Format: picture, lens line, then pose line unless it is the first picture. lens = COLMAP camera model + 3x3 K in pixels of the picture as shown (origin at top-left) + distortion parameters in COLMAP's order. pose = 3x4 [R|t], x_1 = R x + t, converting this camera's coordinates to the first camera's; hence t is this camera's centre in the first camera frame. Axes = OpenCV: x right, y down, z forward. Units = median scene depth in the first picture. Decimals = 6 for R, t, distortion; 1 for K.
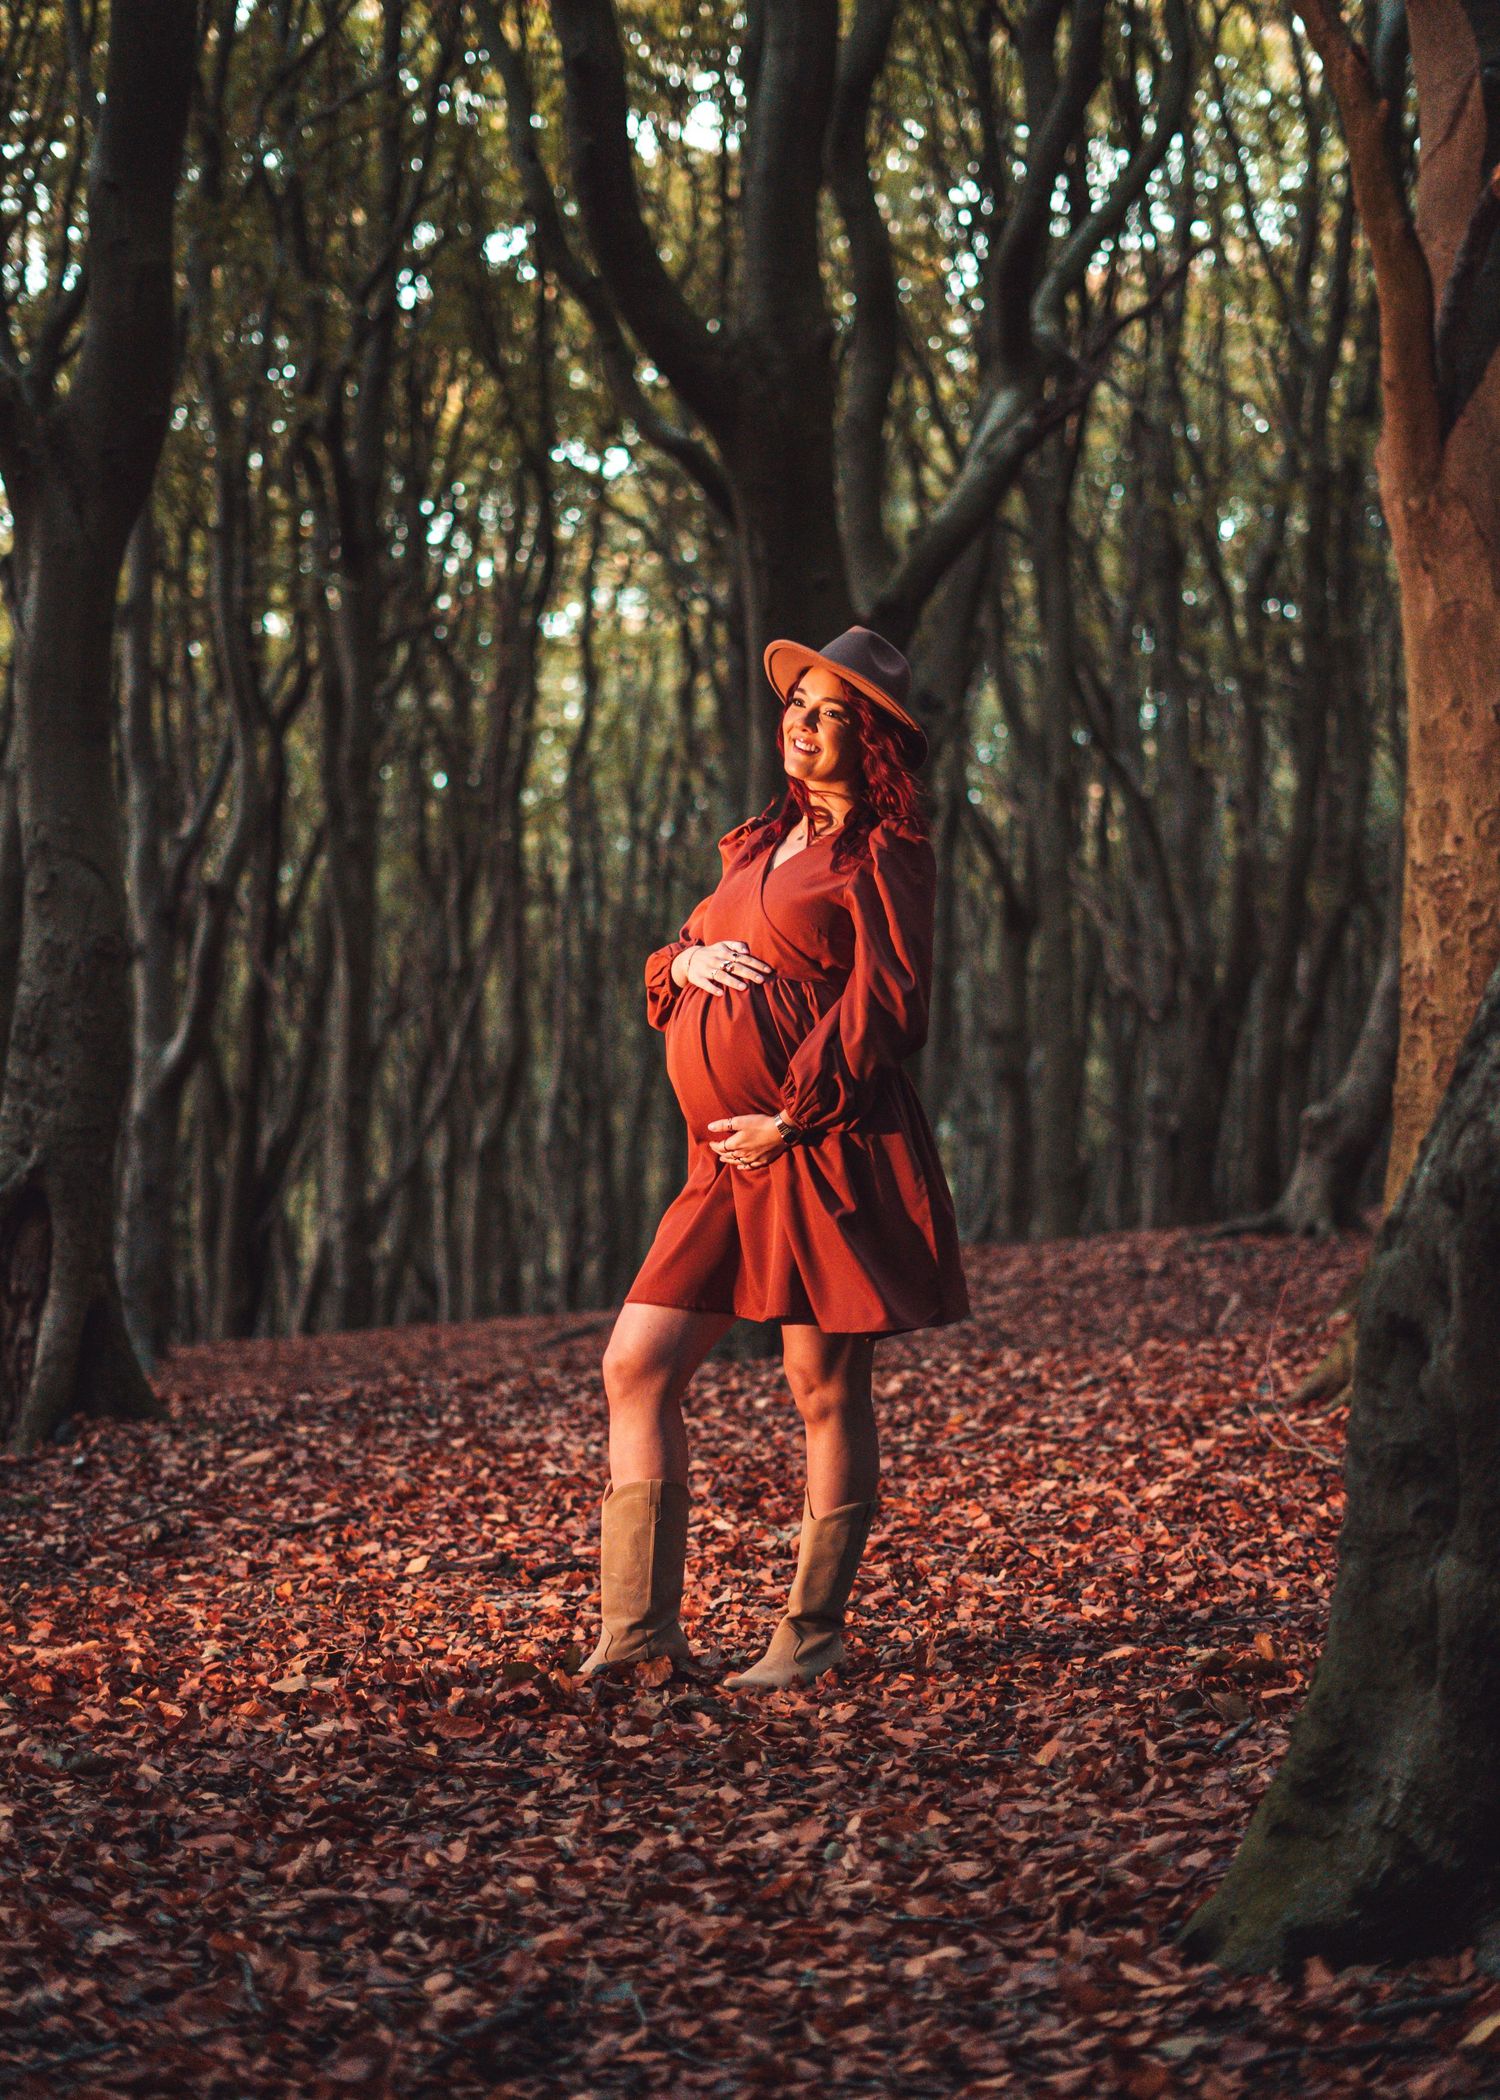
lens RADIAL K [[3427.8, 0, 748.6], [0, 3427.8, 989.8], [0, 0, 1]] dist [-0.013526, -0.010240]
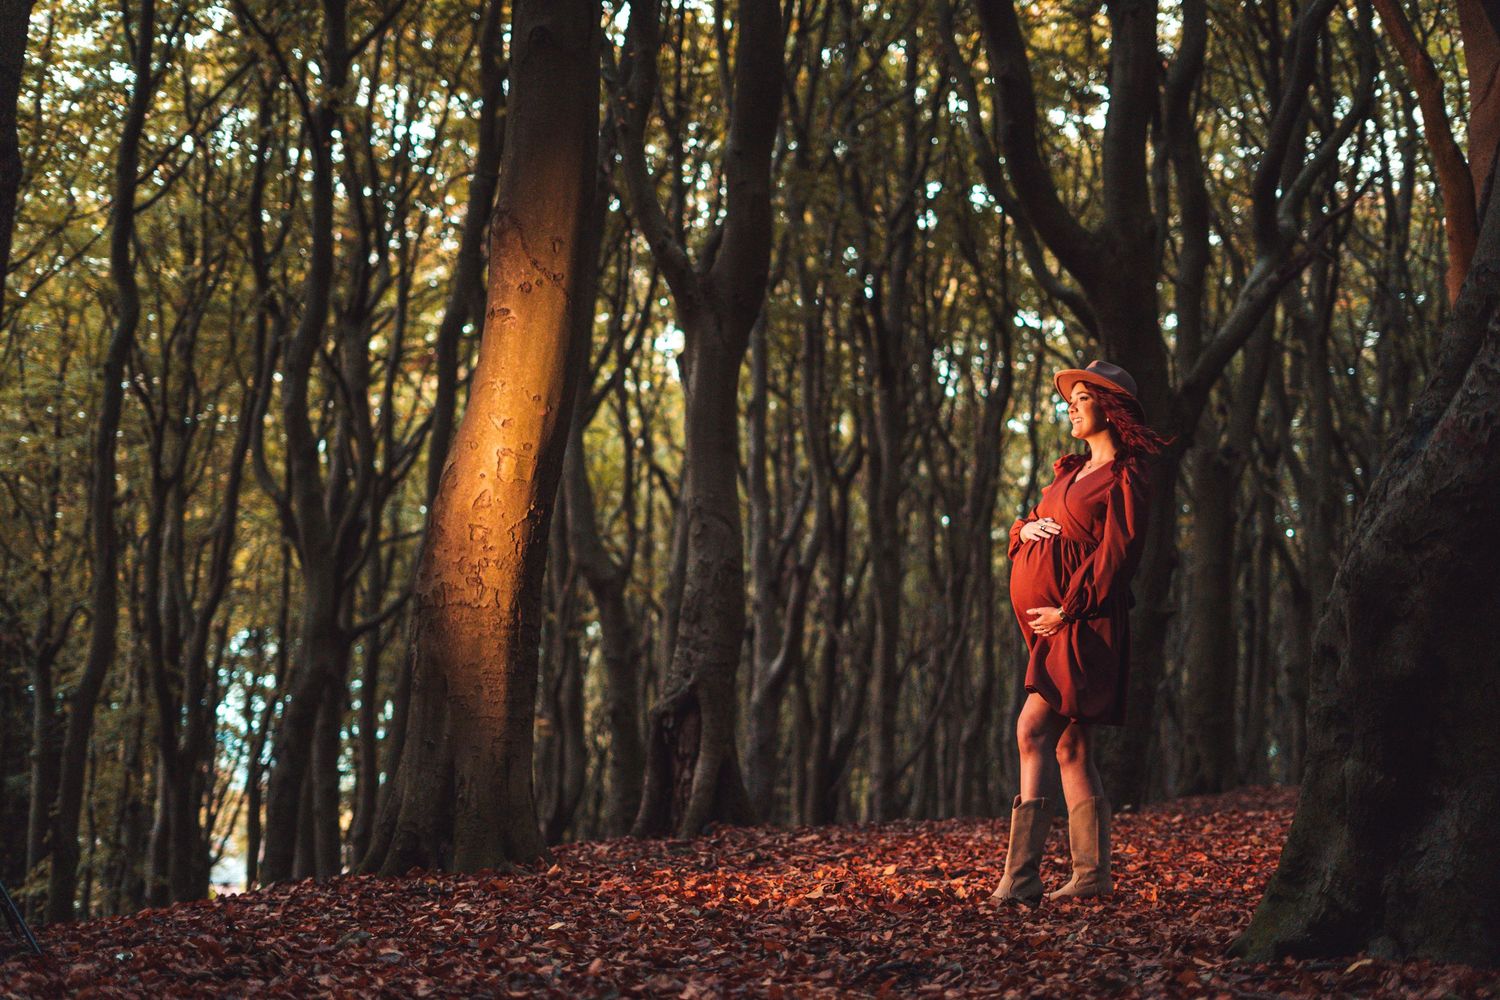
lens RADIAL K [[2165.9, 0, 750.0], [0, 2165.9, 500.0], [0, 0, 1]] dist [-0.024589, 0.052673]
pose [[0.983539, -0.007405, -0.180542, 0.019303], [-0.006211, 0.997184, -0.074738, 0.024946], [0.180587, 0.074630, 0.980724, -0.083801]]
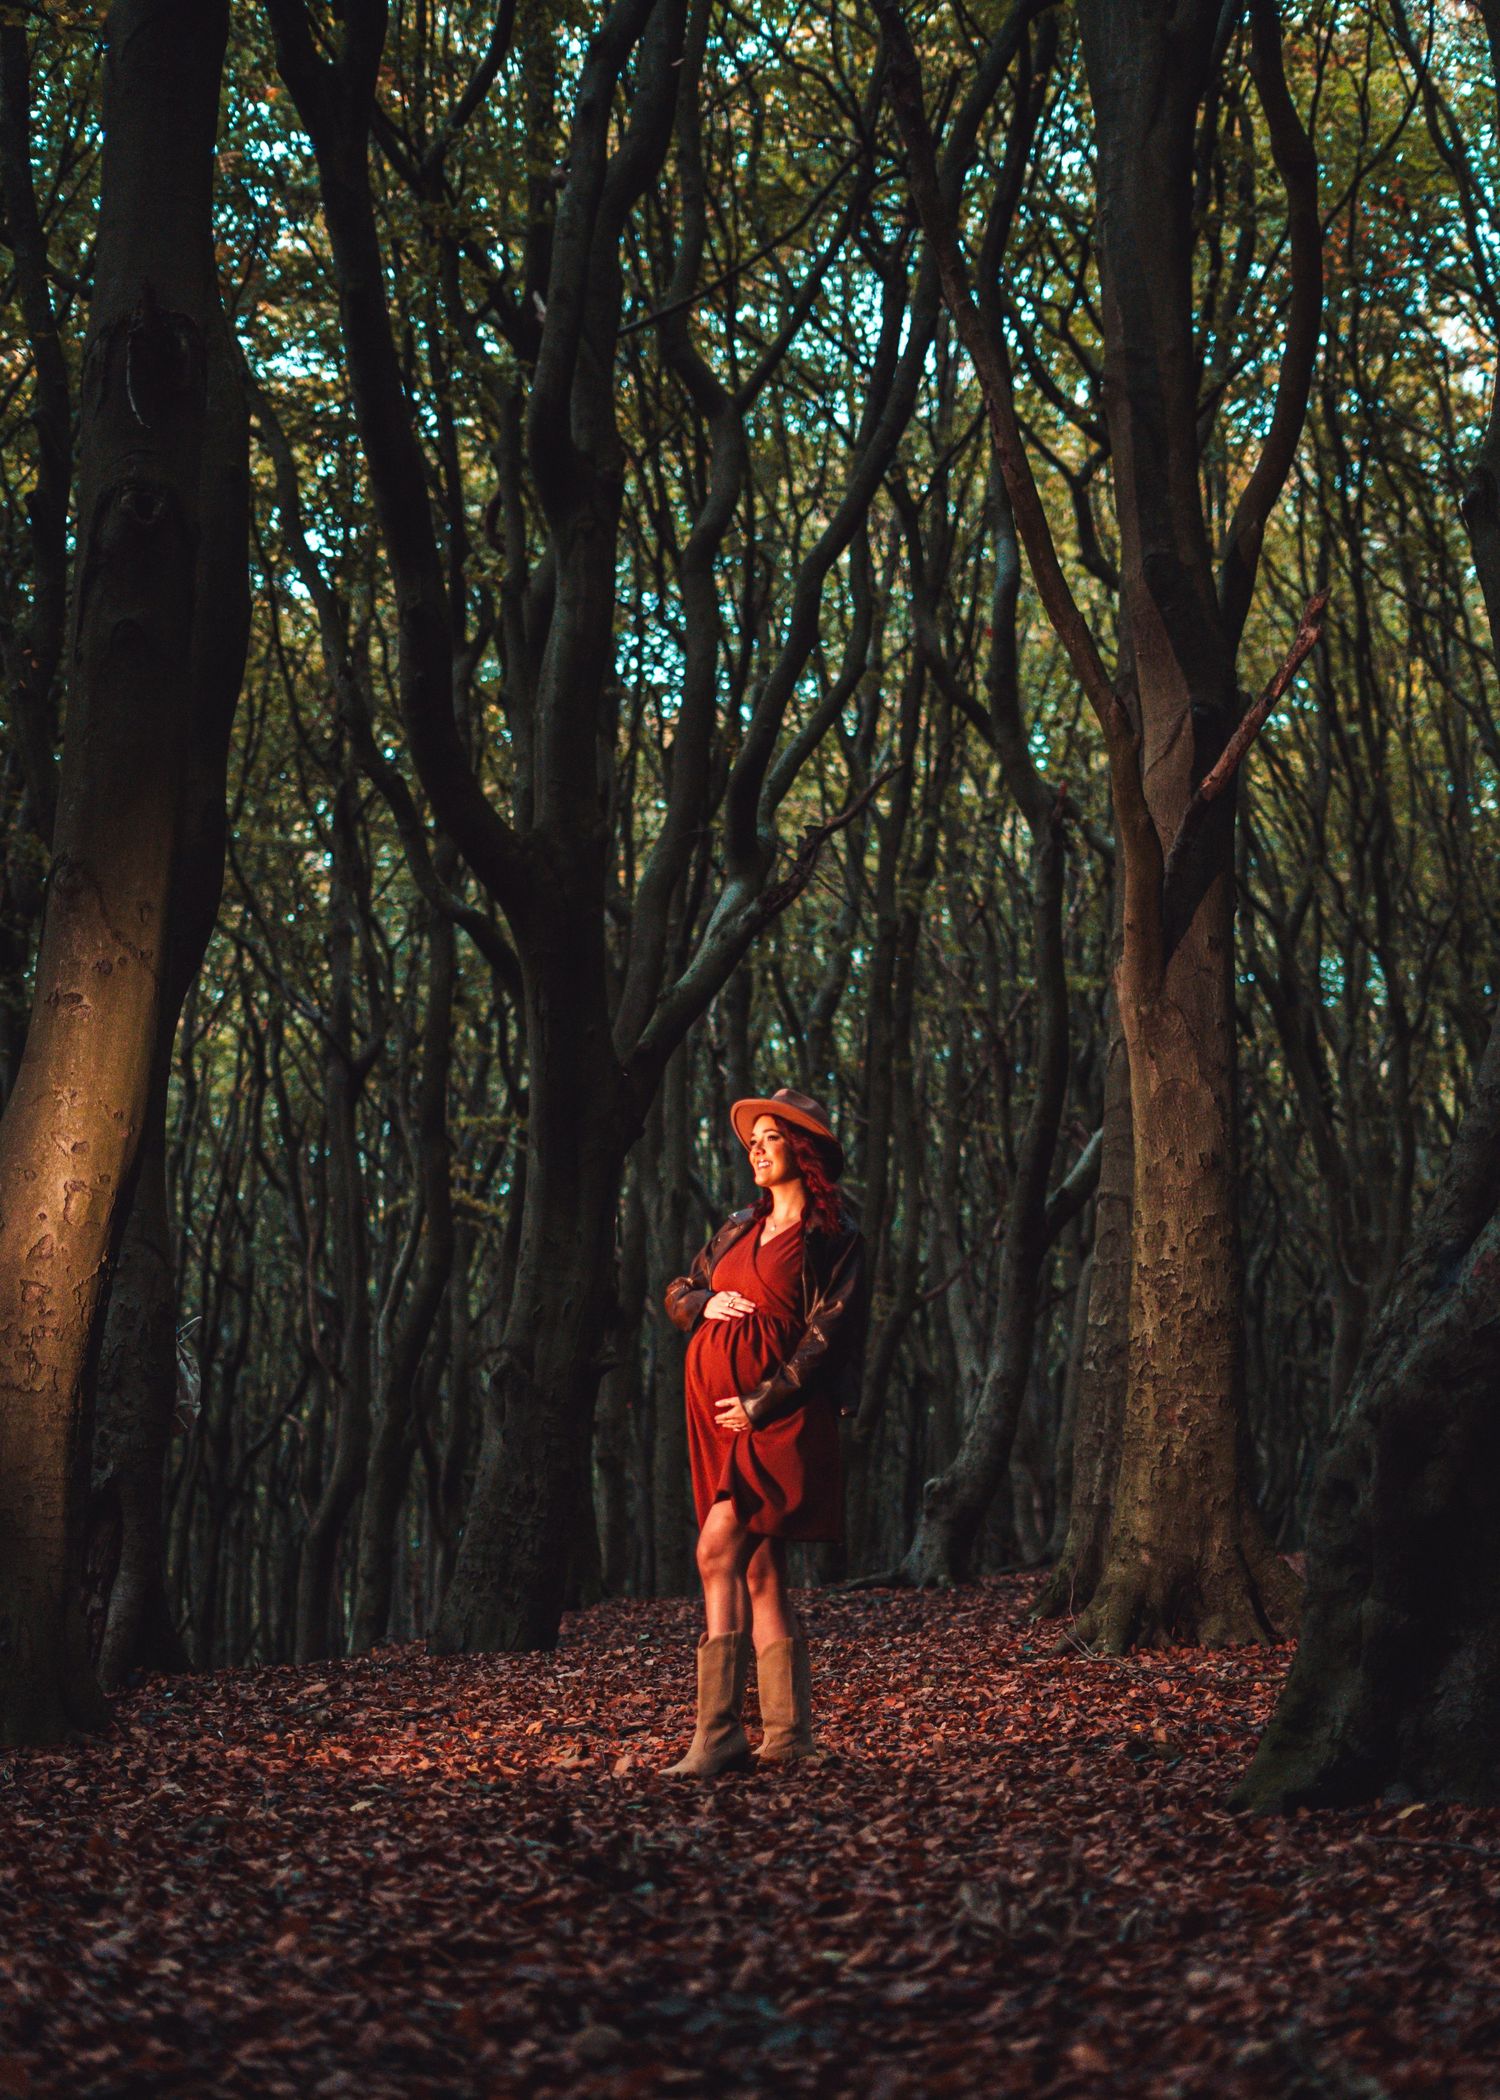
lens RADIAL K [[3430.5, 0, 750.0], [0, 3430.5, 1050.0], [0, 0, 1]] dist [-0.244599, 1.225760]
pose [[0.988092, 0.027232, 0.151435, -0.105310], [-0.011632, 0.994617, -0.102967, 0.012541], [-0.153423, 0.099979, 0.983090, -0.211337]]
